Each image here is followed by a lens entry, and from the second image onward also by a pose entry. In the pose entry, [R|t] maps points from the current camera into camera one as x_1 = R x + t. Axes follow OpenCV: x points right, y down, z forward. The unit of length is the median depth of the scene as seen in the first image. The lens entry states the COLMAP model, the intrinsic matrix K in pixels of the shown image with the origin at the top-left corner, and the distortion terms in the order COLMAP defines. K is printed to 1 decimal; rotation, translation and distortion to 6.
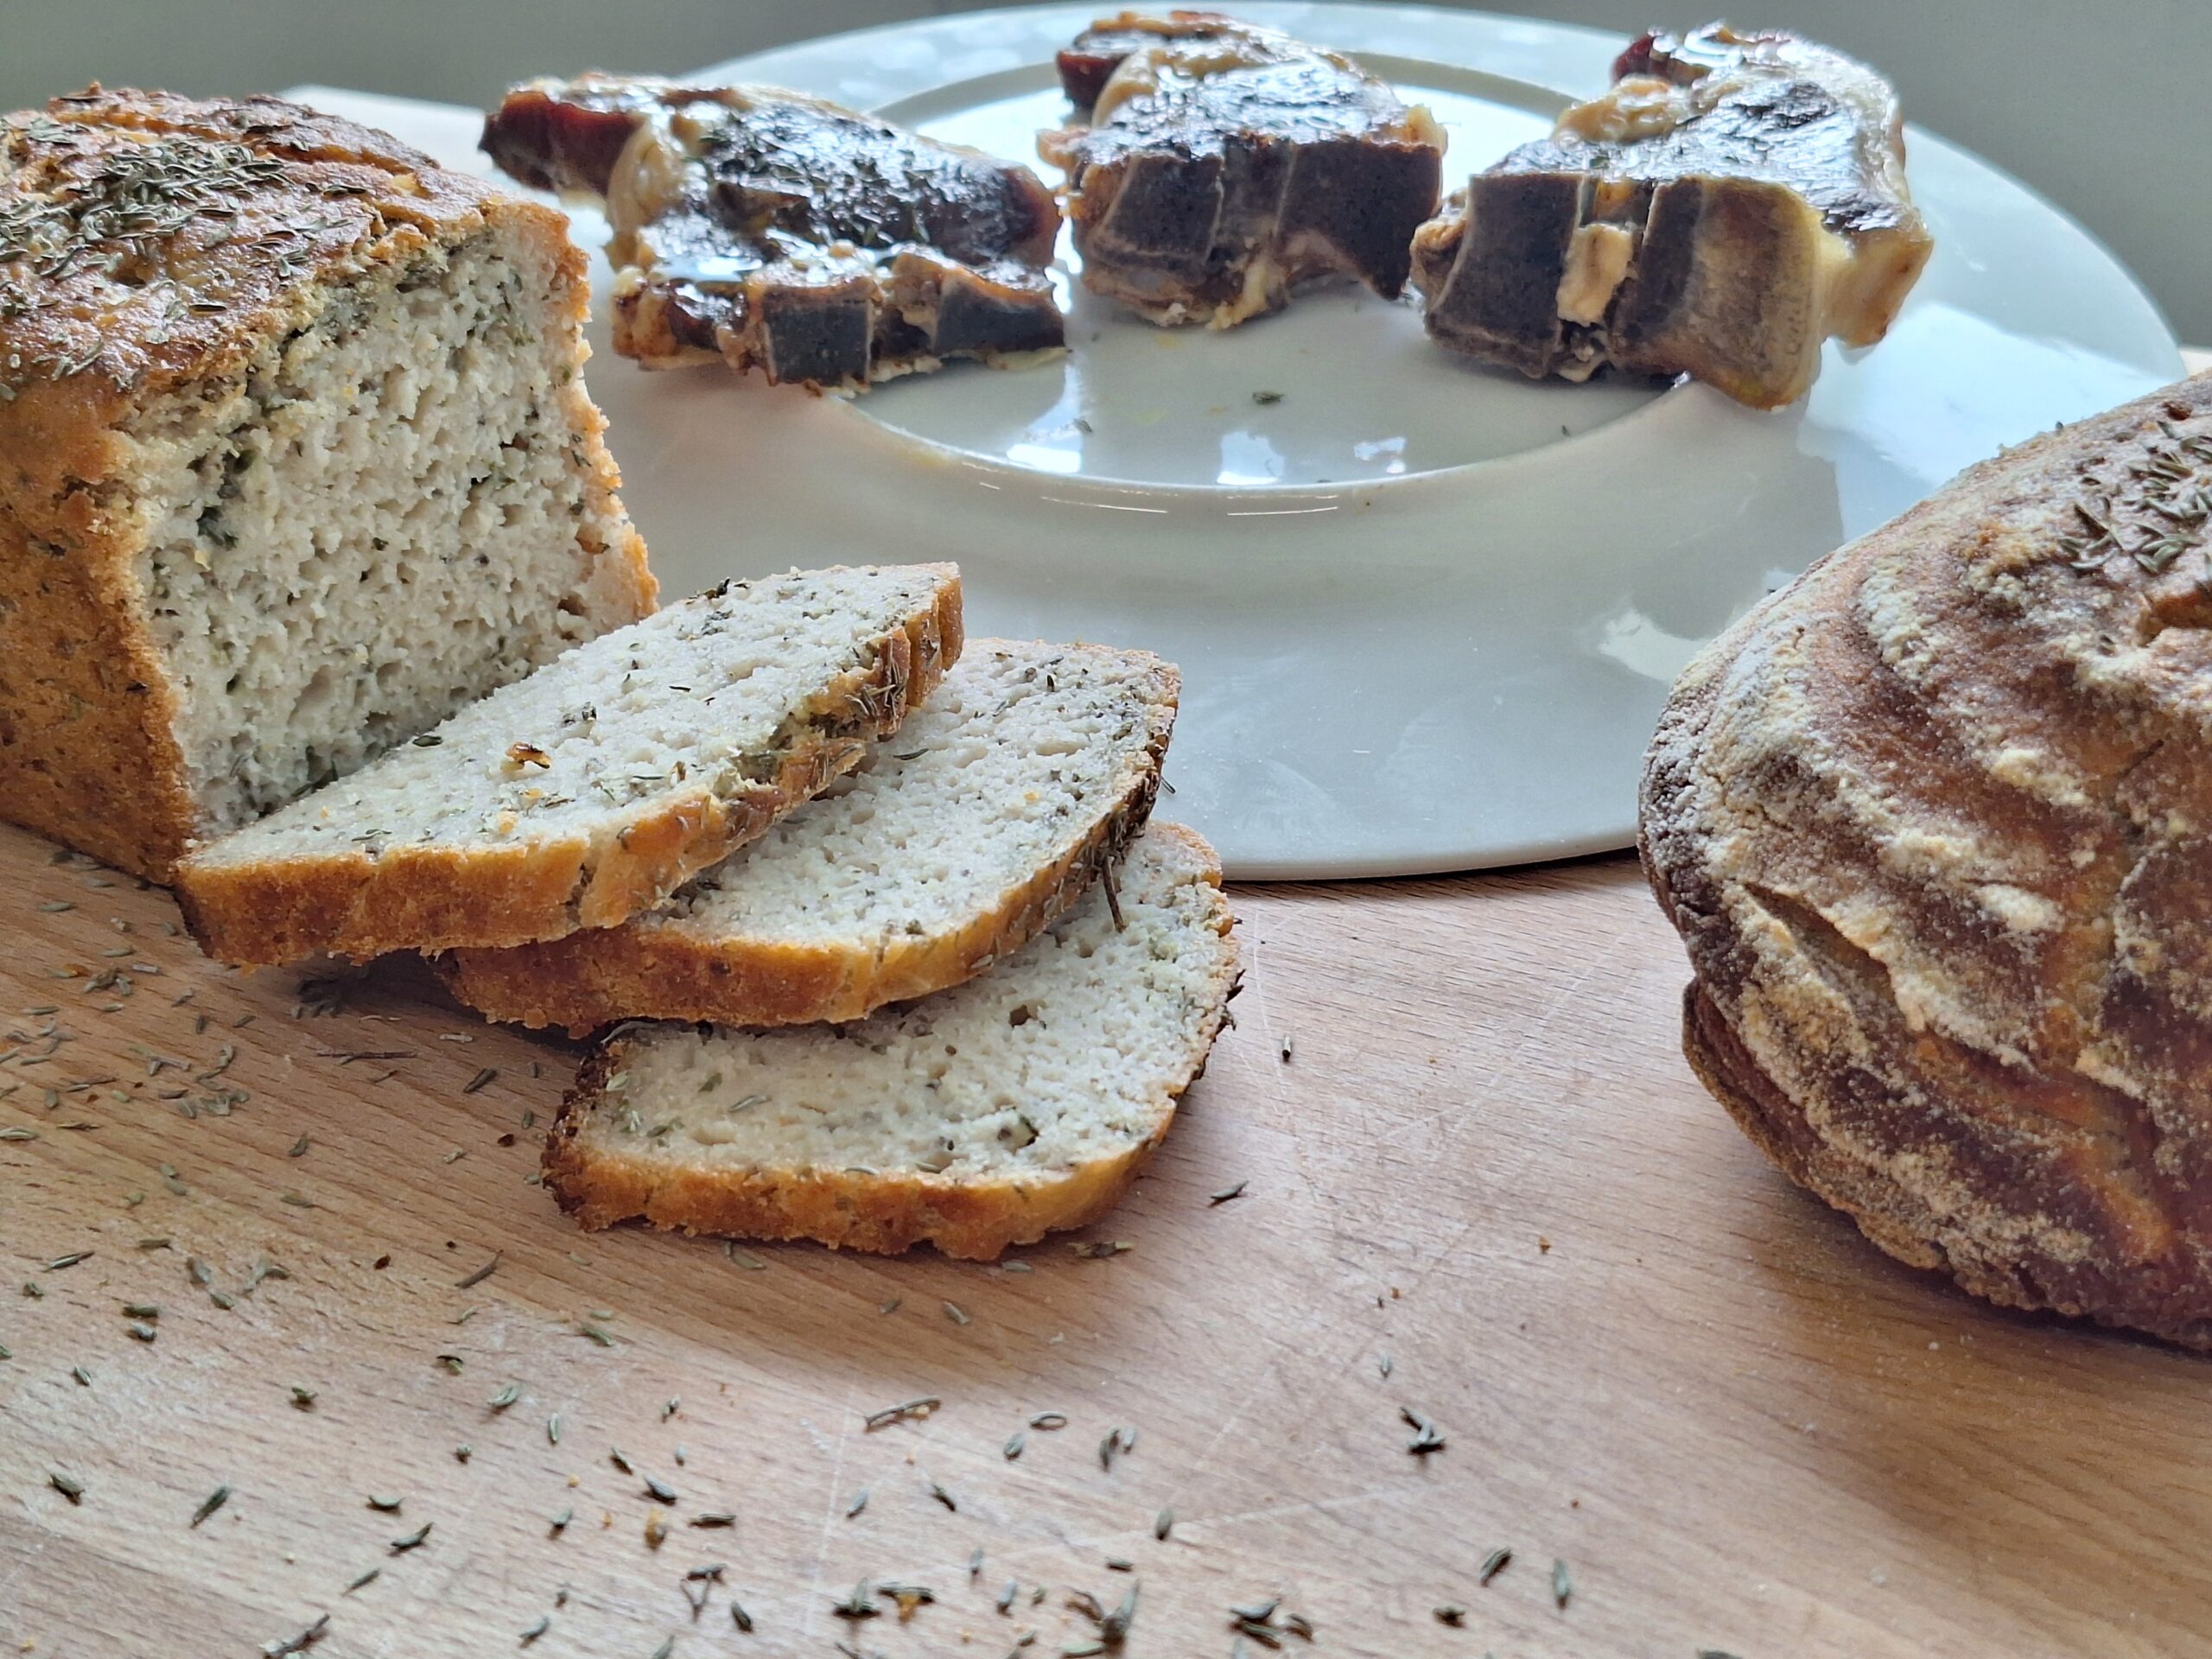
lens RADIAL K [[3229.2, 0, 1100.2], [0, 3229.2, 781.7], [0, 0, 1]] dist [0.169359, -0.463992]
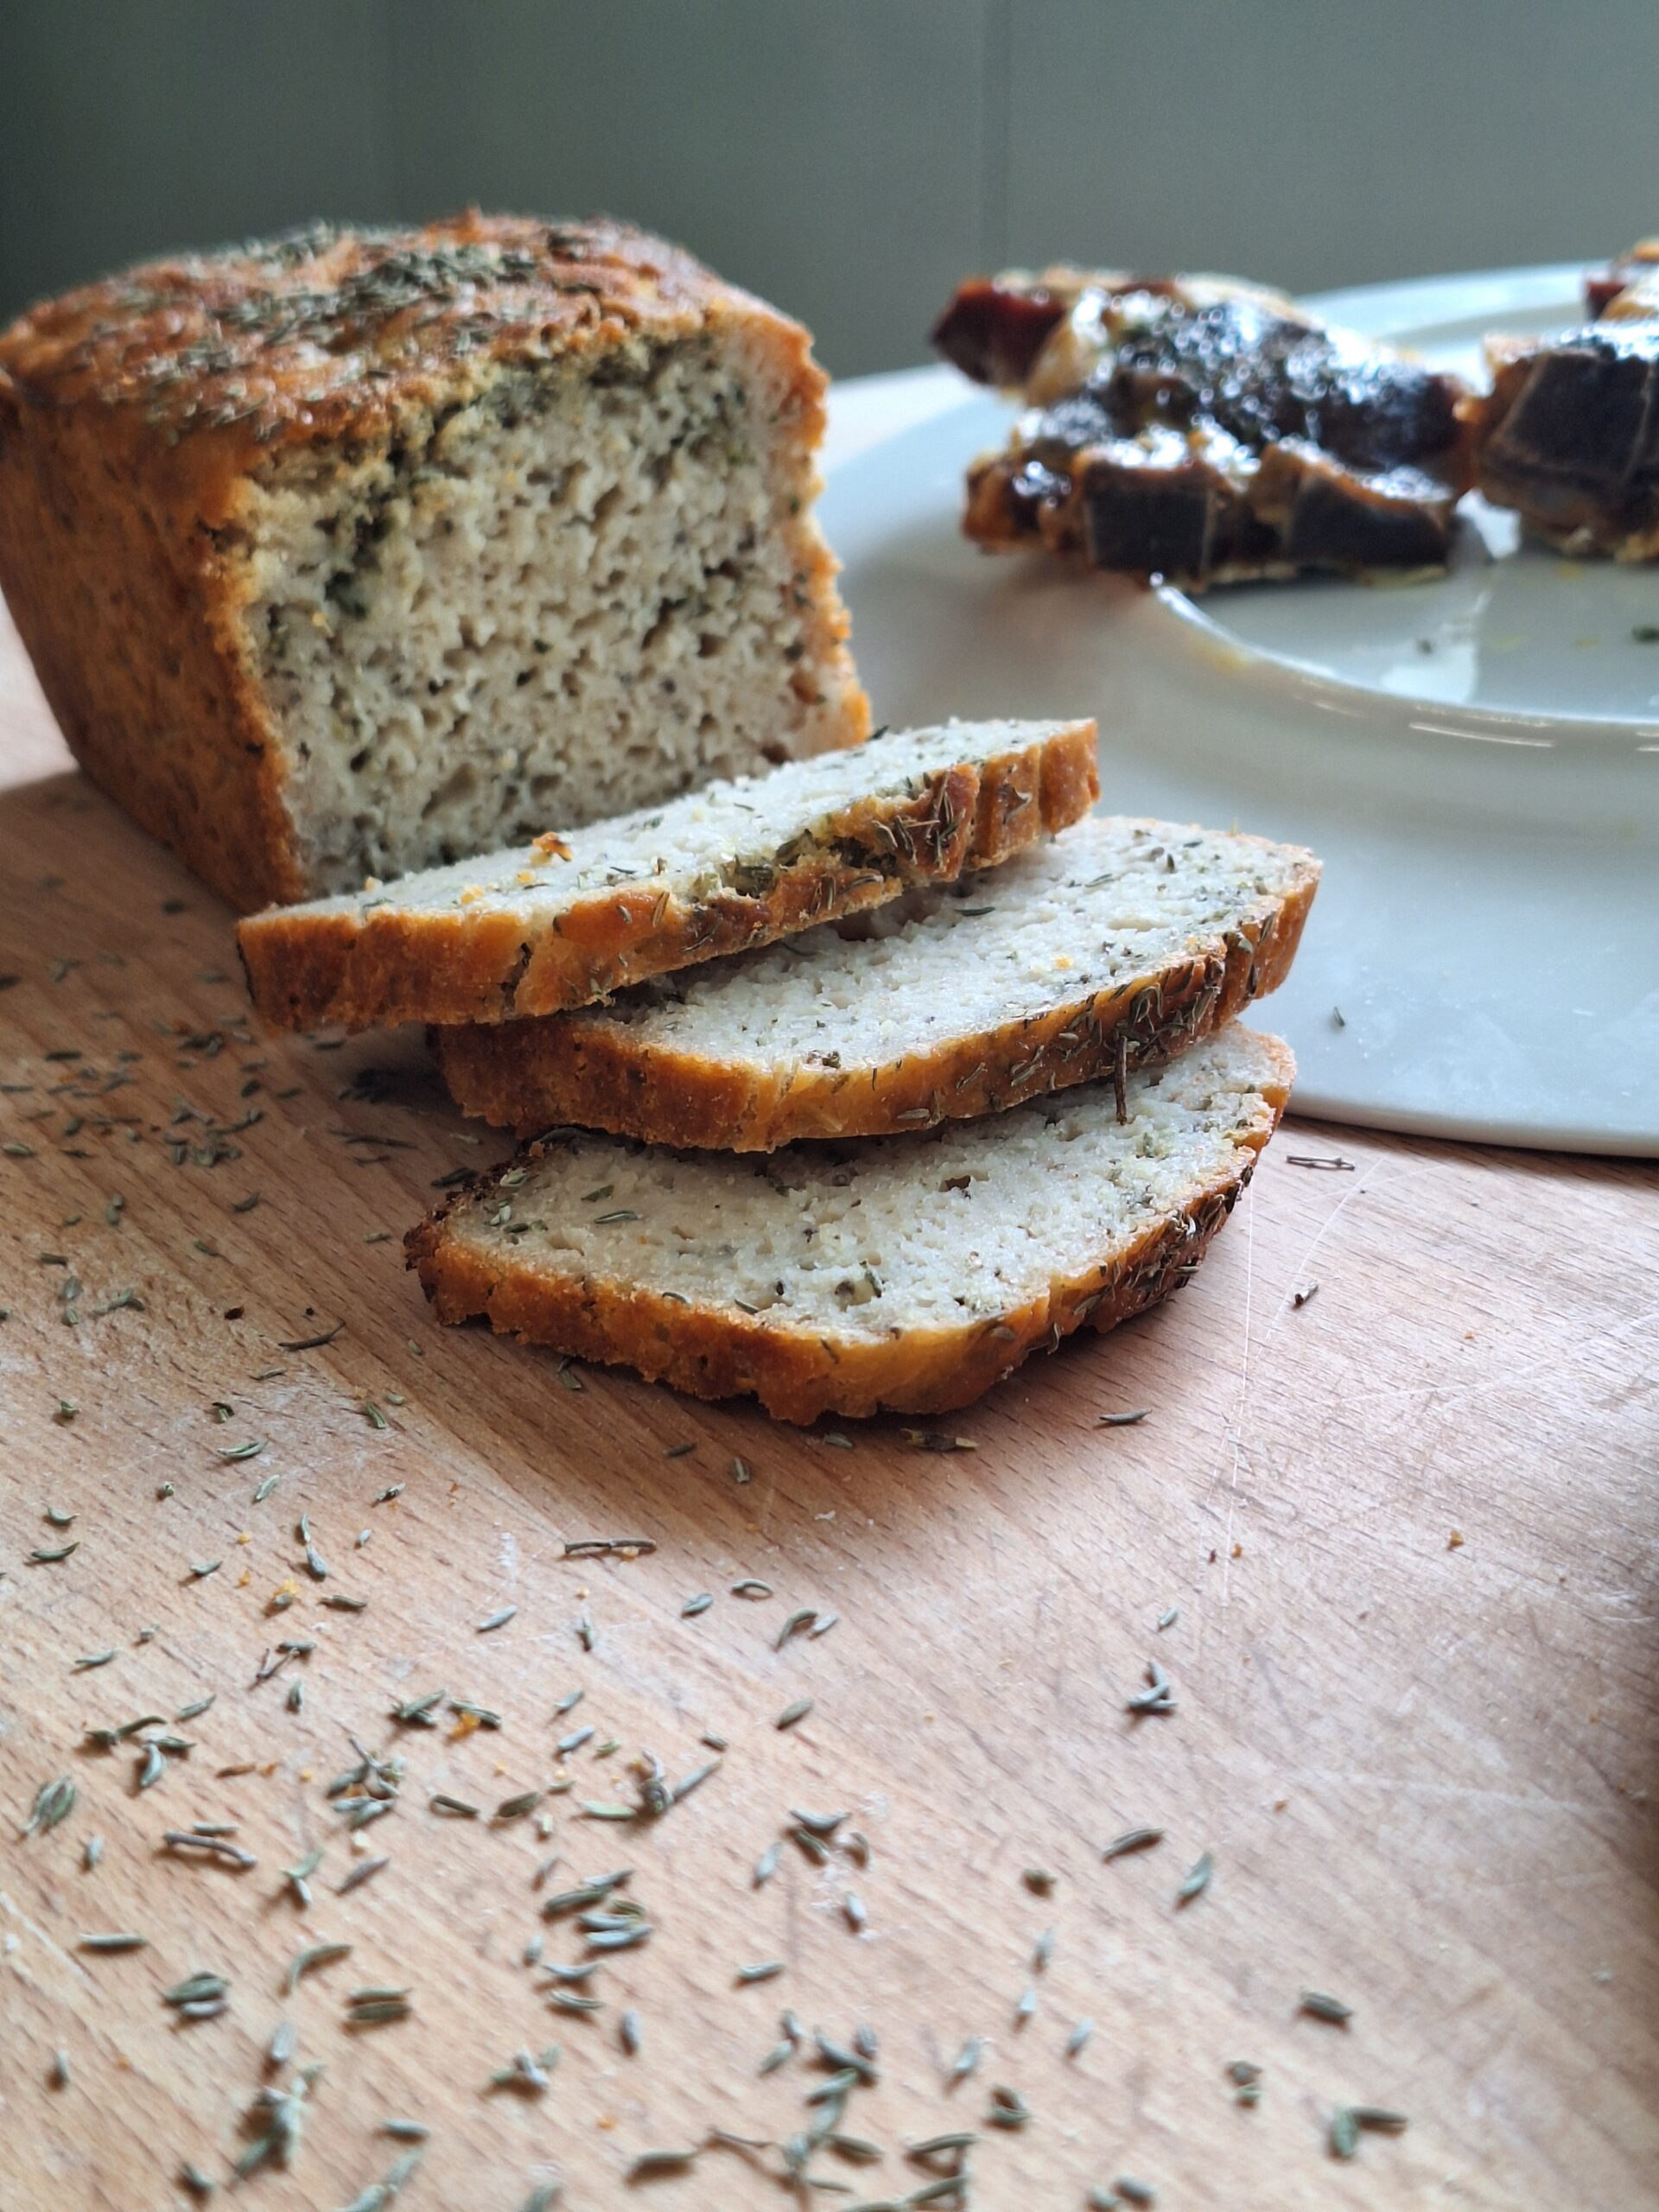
lens RADIAL K [[3229.2, 0, 829.5], [0, 3229.2, 1106.0], [0, 0, 1]] dist [0.169359, -0.463992]
pose [[0.911560, 0.142251, -0.385775, 0.255433], [-0.157434, 0.987498, -0.007875, 0.057633], [0.379832, 0.067912, 0.922559, 0.157007]]
